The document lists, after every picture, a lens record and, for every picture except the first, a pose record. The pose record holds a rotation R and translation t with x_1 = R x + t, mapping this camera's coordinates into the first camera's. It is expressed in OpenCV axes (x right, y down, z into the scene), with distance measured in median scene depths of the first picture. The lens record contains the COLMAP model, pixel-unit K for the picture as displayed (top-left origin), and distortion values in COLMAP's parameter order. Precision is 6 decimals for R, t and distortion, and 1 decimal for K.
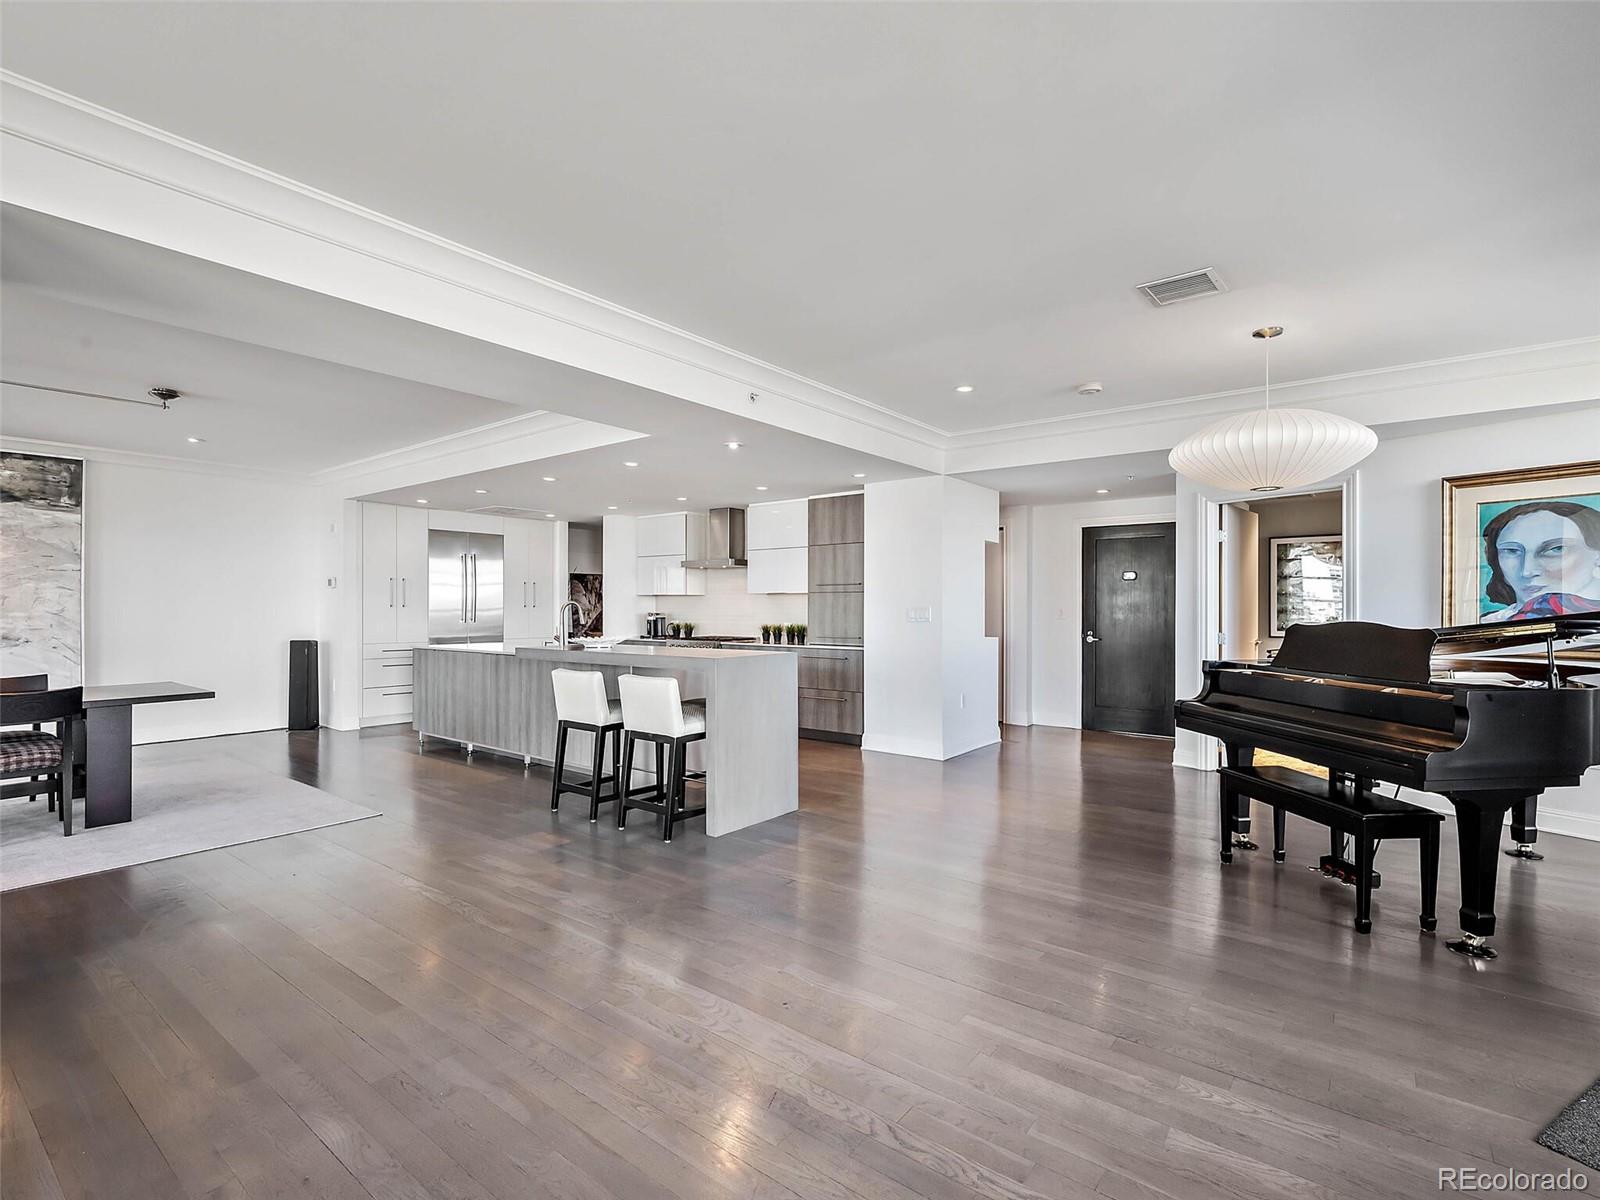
lens RADIAL K [[768.0, 0, 792.2], [0, 768.0, 609.1], [0, 0, 1]] dist [-0.000956, -0.000231]
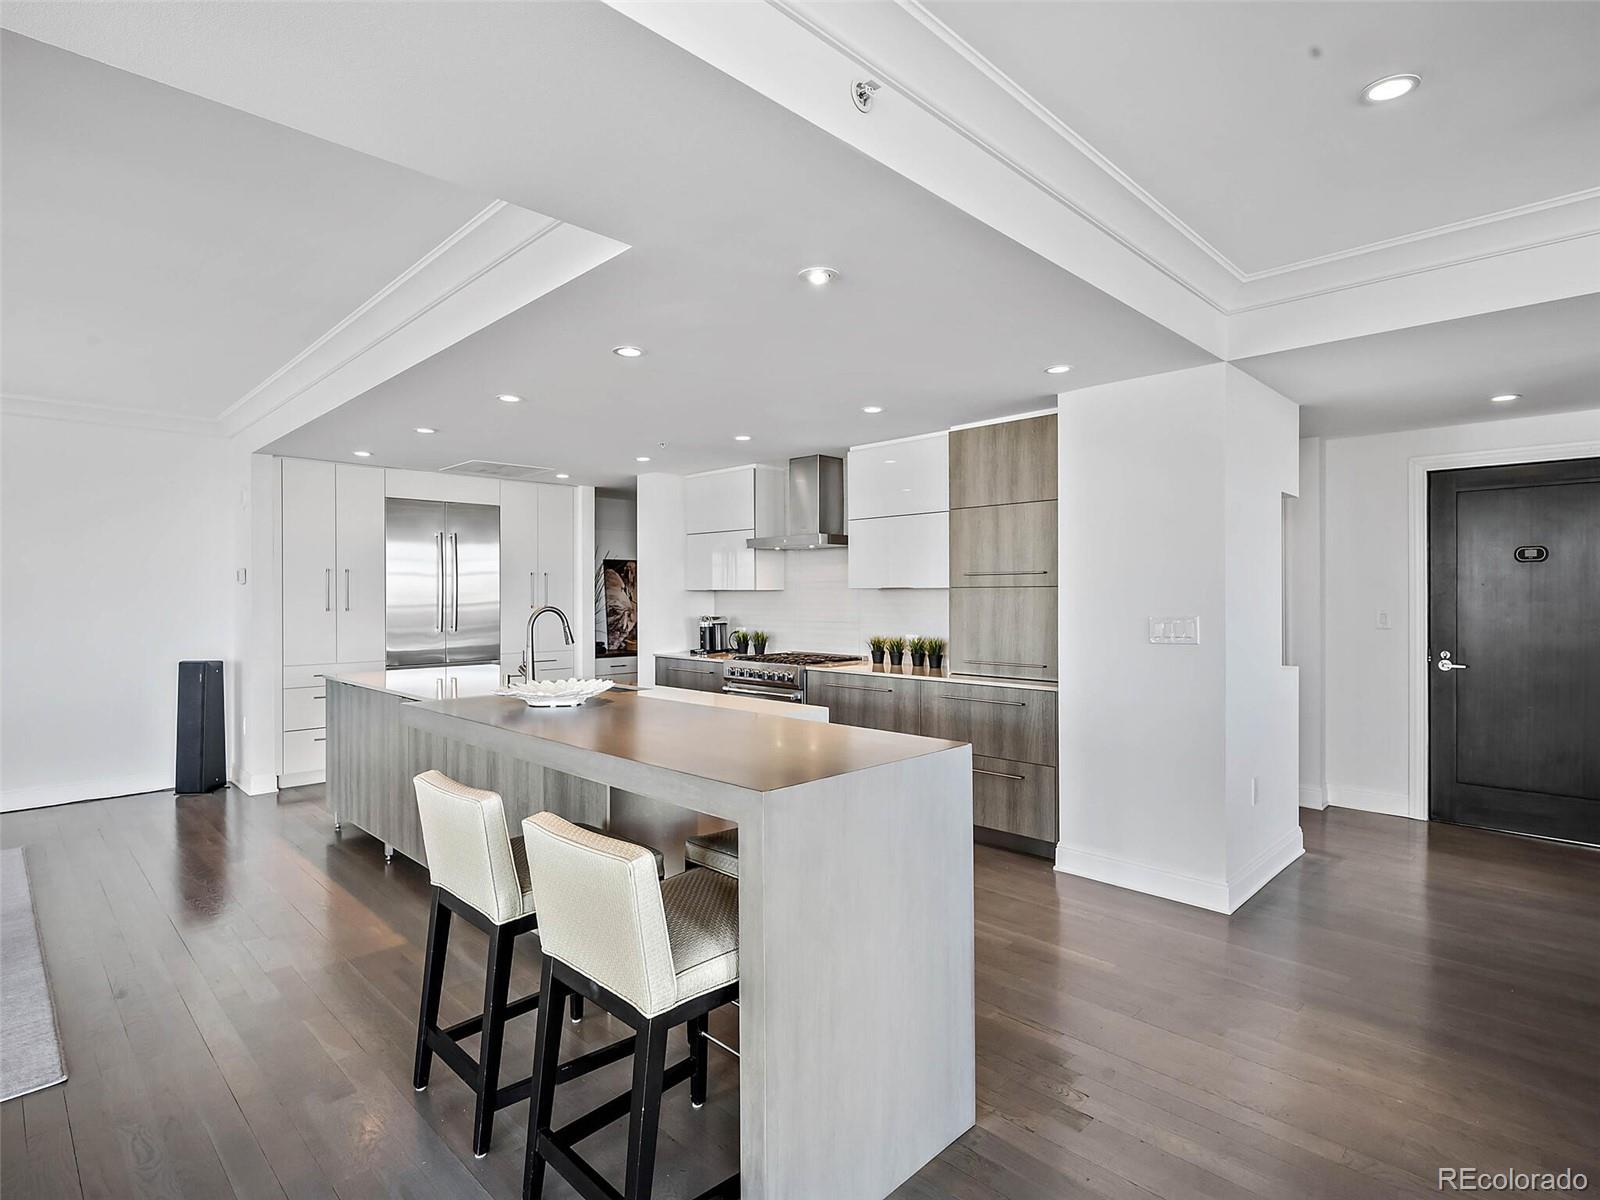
lens RADIAL K [[826.0, 0, 794.5], [0, 826.0, 605.0], [0, 0, 1]] dist [-0.003152, -0.000228]
pose [[0.992542, -0.004116, -0.121832, -0.021513], [0.005343, 0.999938, 0.009742, -0.015042], [0.121785, -0.010320, 0.992503, 0.354964]]
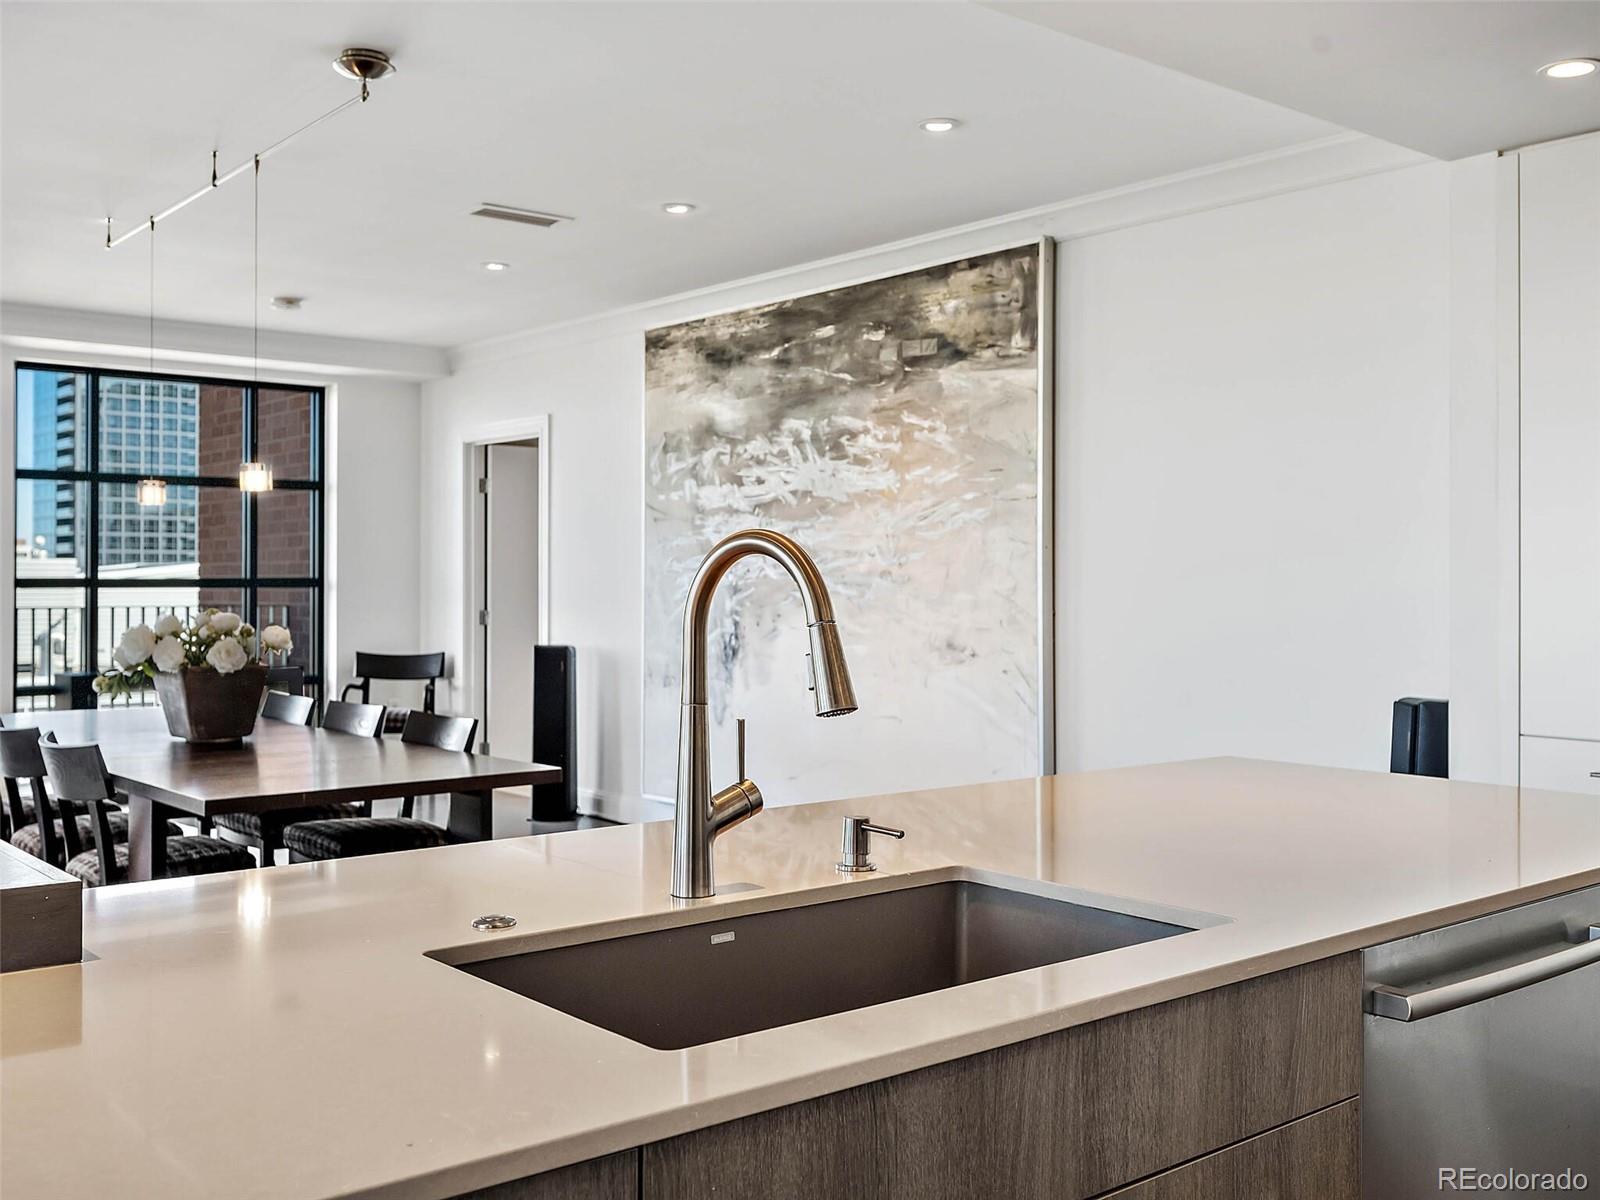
lens RADIAL K [[1559.3, 0, 797.8], [0, 1559.3, 568.7], [0, 0, 1]] dist [-0.007399, -0.000347]
pose [[-0.204773, -0.008143, -0.978776, -0.037272], [-0.003224, 0.999966, -0.007644, -0.002843], [0.978804, 0.001591, -0.204793, 0.947651]]
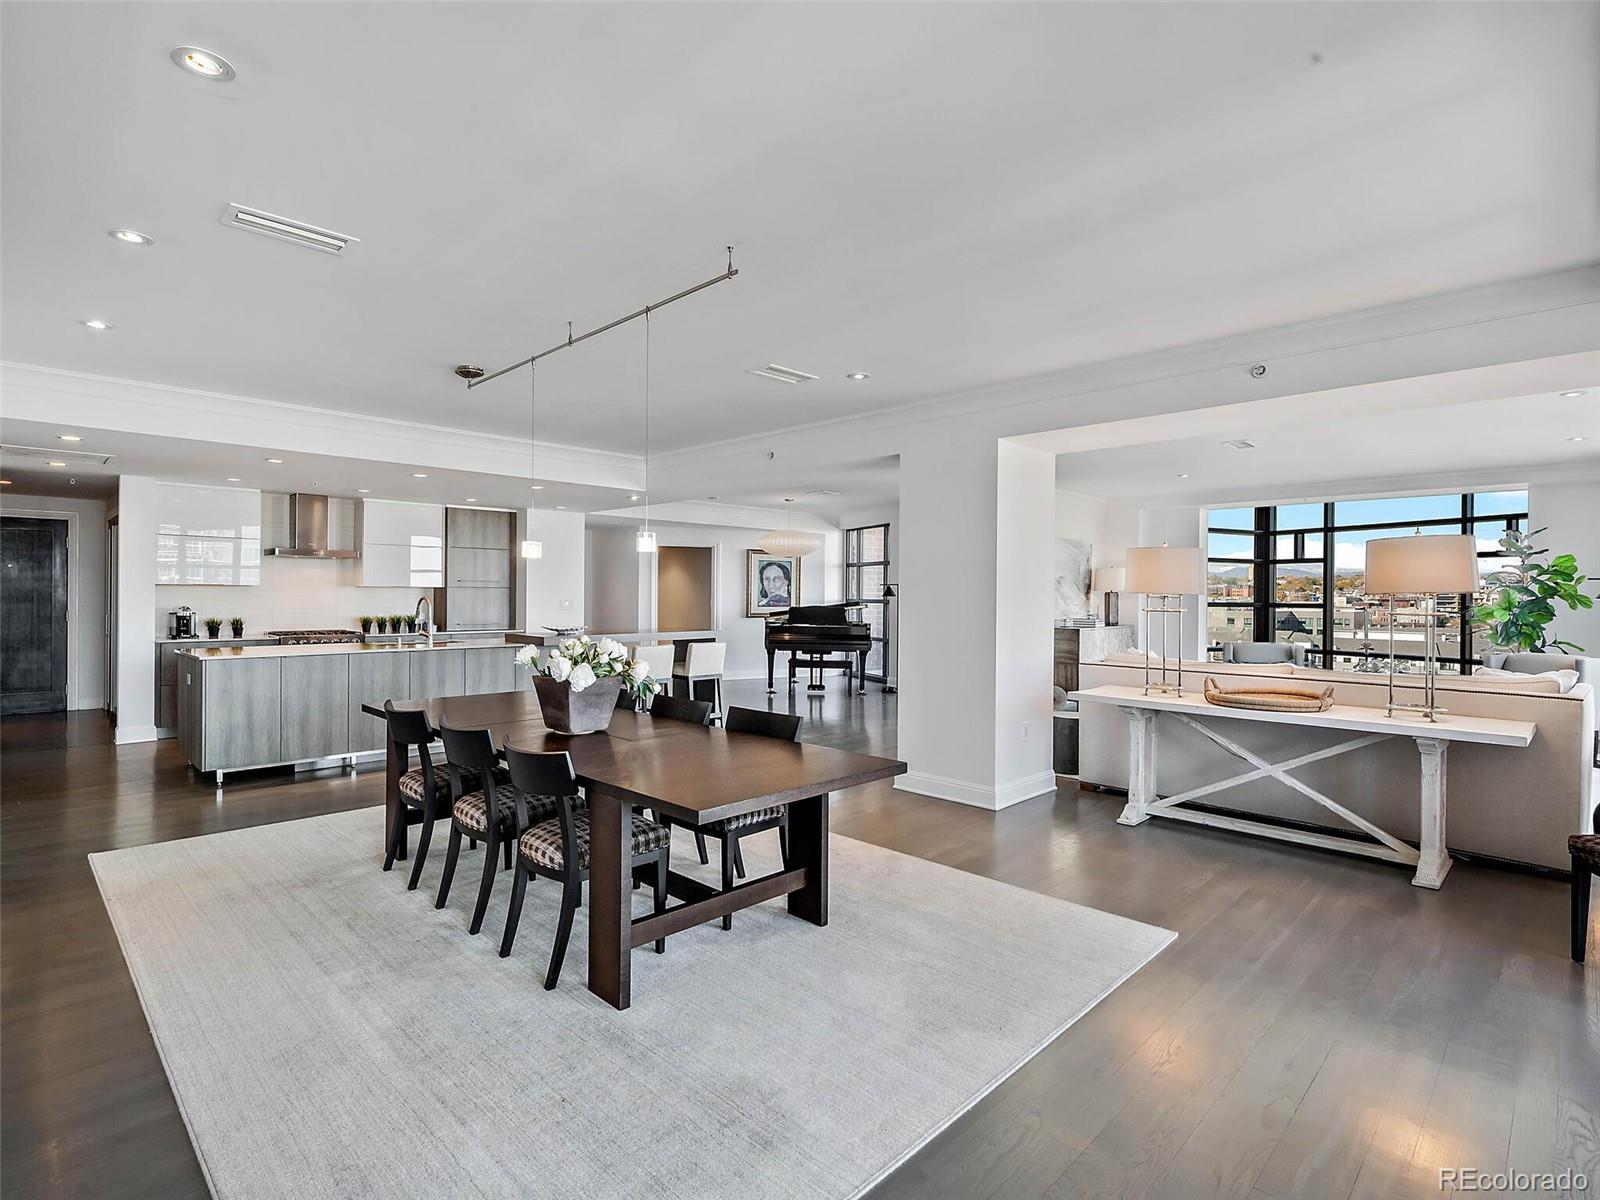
lens RADIAL K [[790.6, 0, 792.1], [0, 790.6, 601.3], [0, 0, 1]] dist [0.000697, -0.001421]
pose [[0.121100, -0.010442, 0.992585, -1.144723], [-0.004998, 0.999926, 0.011129, -0.016397], [-0.992628, -0.006309, 0.121039, 0.342712]]
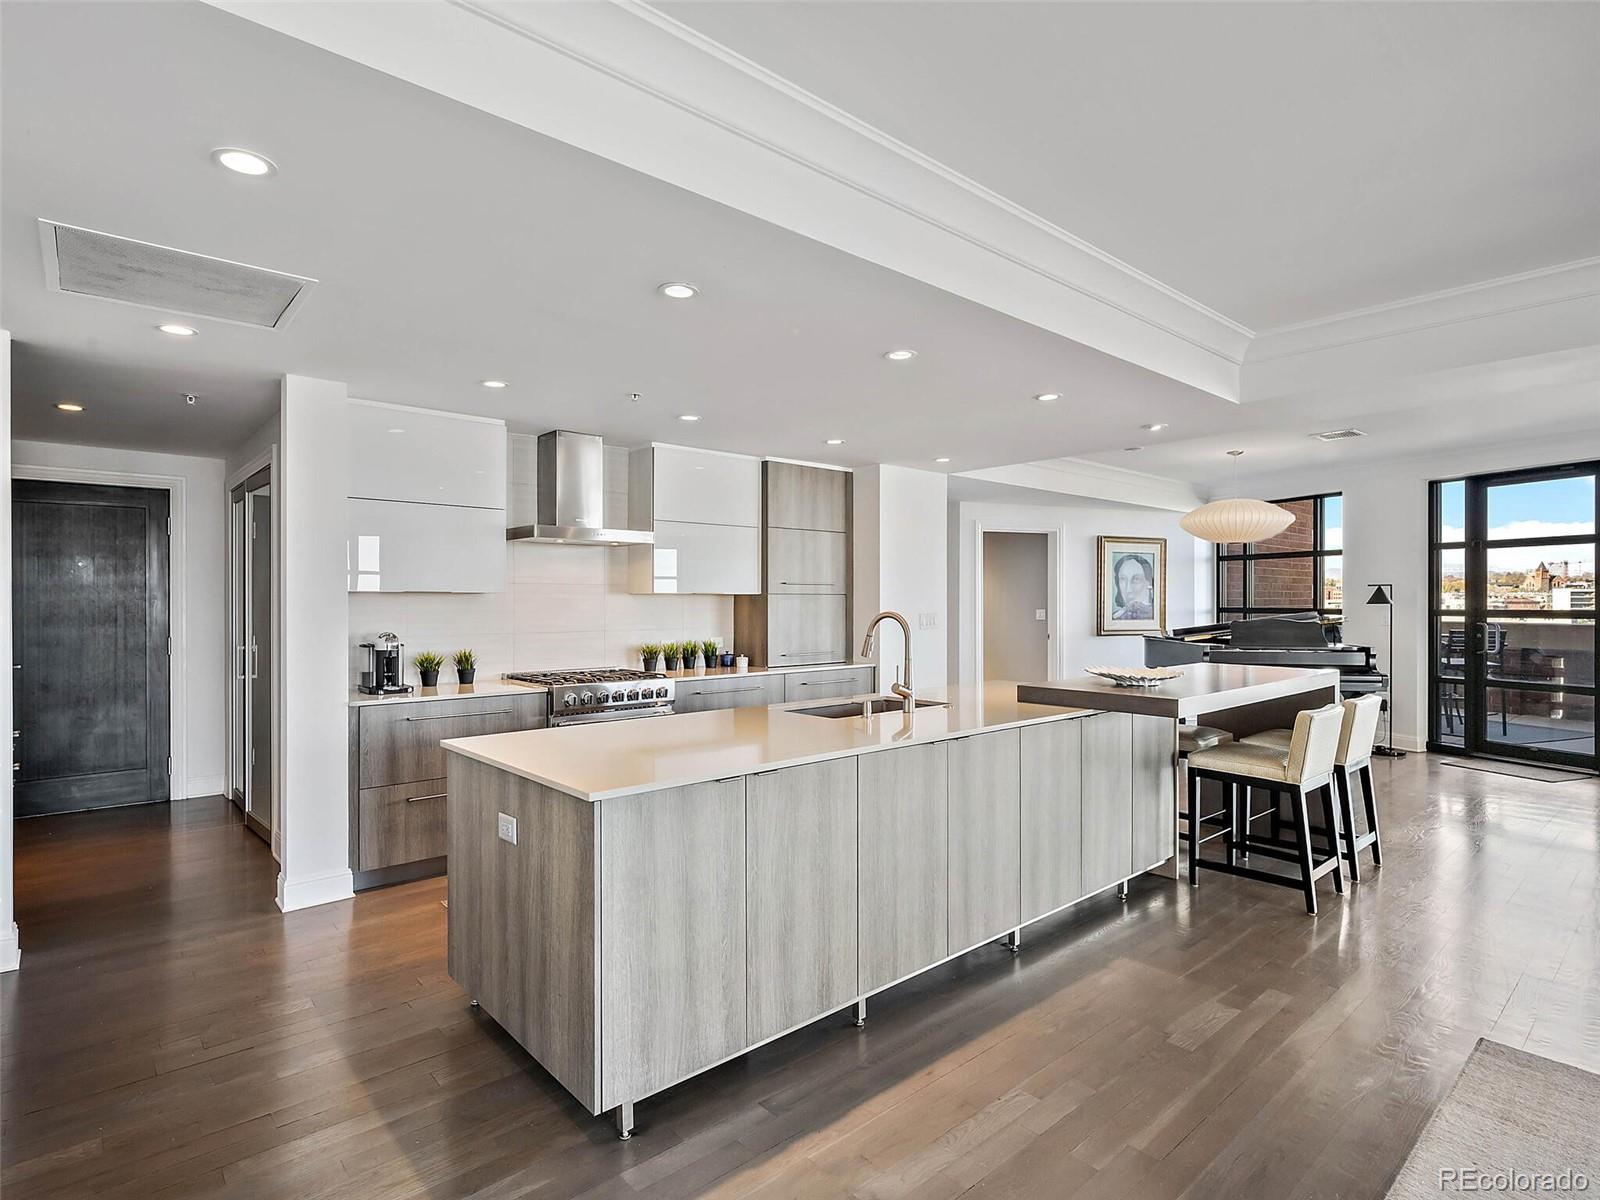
lens RADIAL K [[826.0, 0, 794.5], [0, 826.0, 605.0], [0, 0, 1]] dist [-0.003152, -0.000228]
pose [[0.186161, -0.006874, 0.982495, -0.735659], [0.003118, 0.999975, 0.006406, -0.016563], [-0.982514, 0.001871, 0.186178, 0.862095]]
